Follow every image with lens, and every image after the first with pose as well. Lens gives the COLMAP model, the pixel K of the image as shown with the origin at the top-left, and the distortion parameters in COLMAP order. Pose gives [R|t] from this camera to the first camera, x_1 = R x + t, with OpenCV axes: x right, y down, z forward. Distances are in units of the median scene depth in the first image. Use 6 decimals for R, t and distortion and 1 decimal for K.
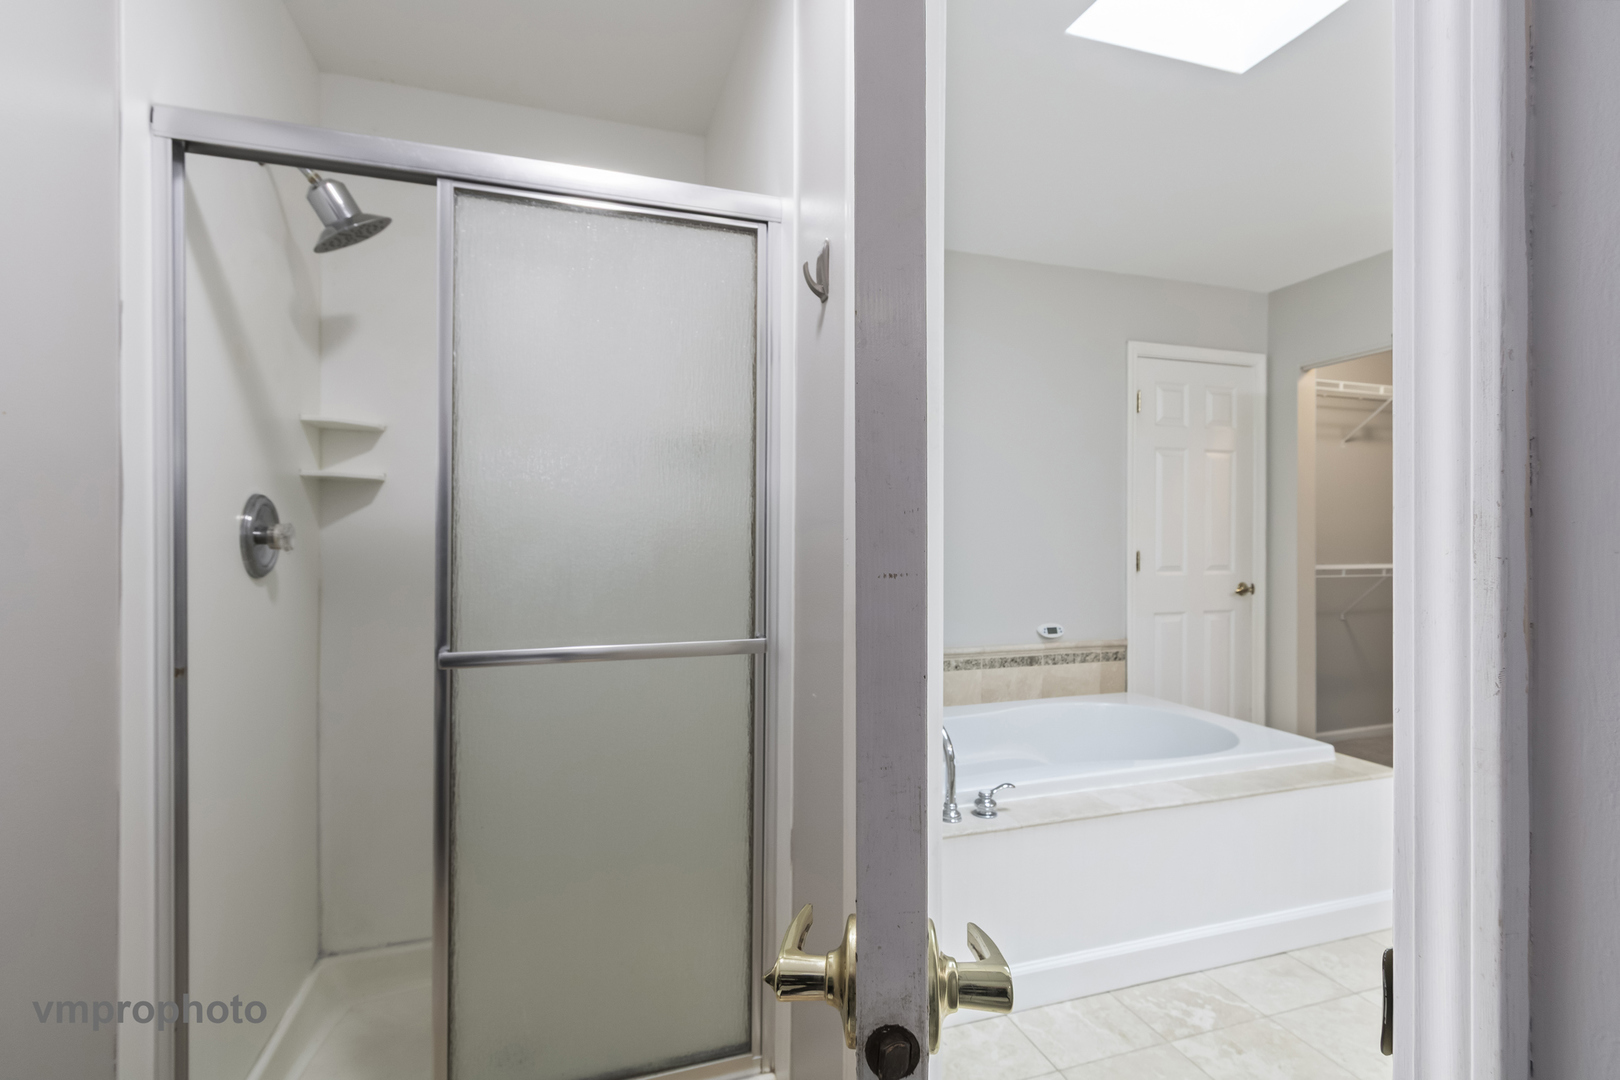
lens RADIAL K [[727.9, 0, 810.0], [0, 727.9, 540.0], [0, 0, 1]] dist [0.004213, 0.000210]
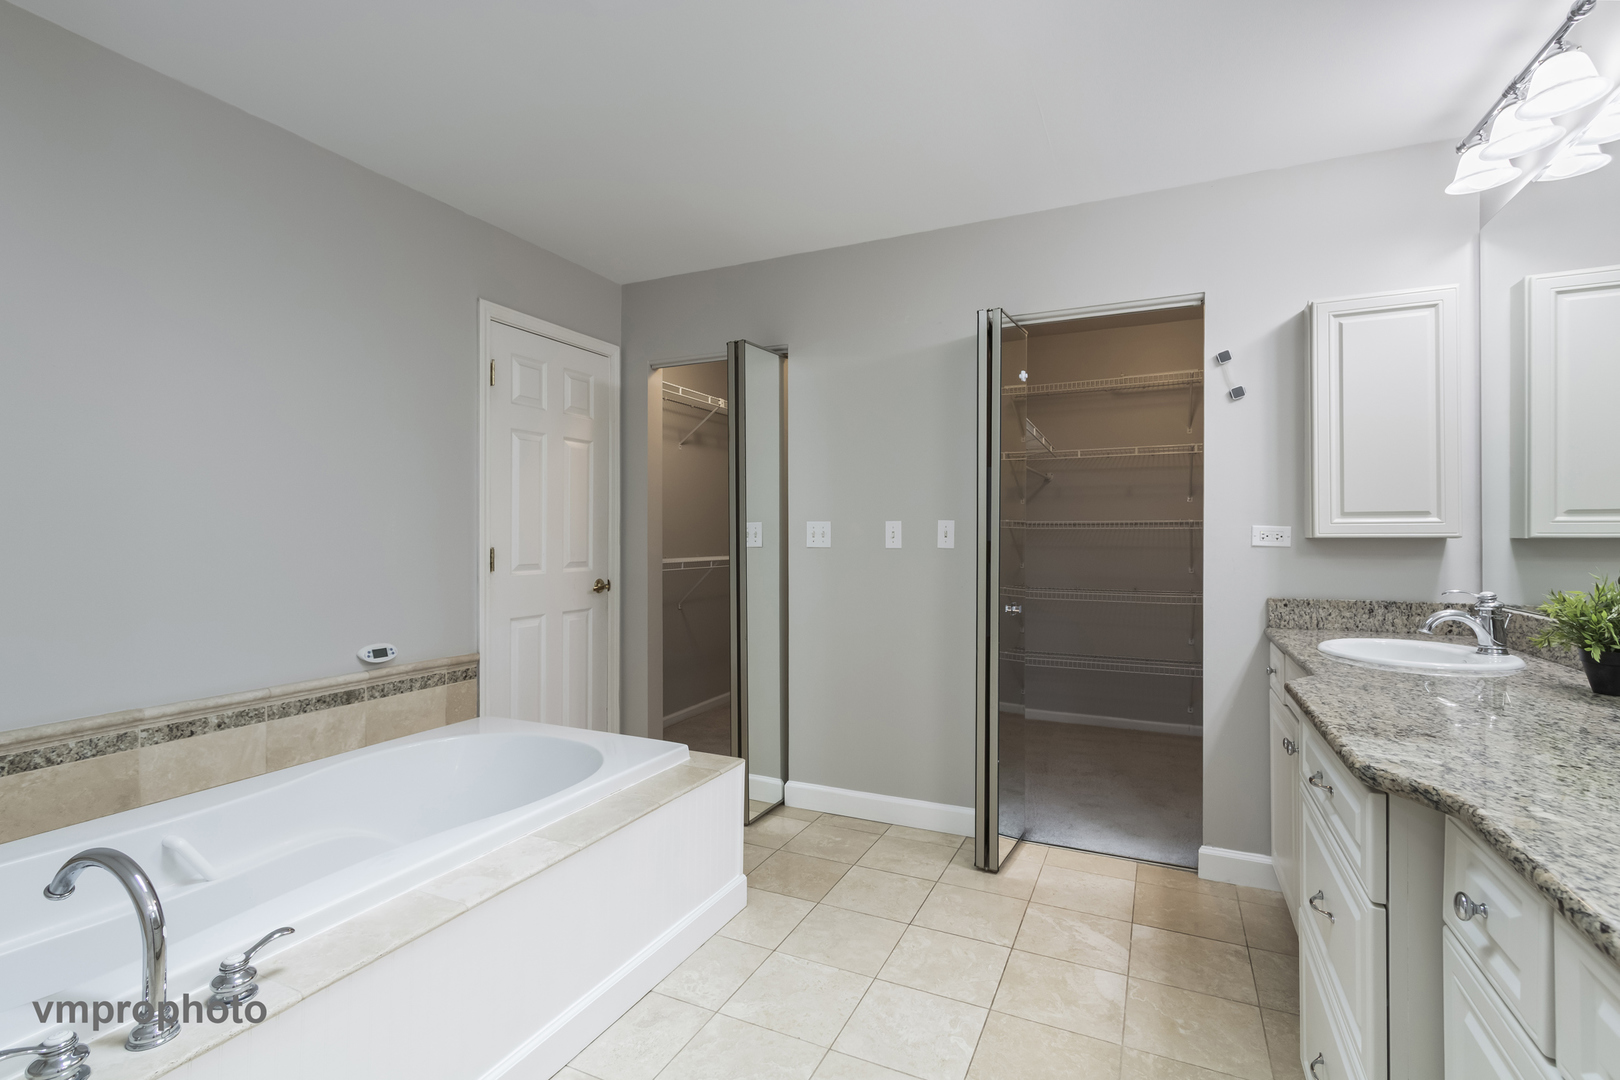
lens RADIAL K [[746.5, 0, 811.6], [0, 746.5, 547.8], [0, 0, 1]] dist [0.003644, 0.000323]
pose [[0.678171, -0.008542, 0.734855, 0.064952], [-0.005640, 0.999843, 0.016827, -0.001272], [-0.734883, -0.015556, 0.678016, 0.140050]]
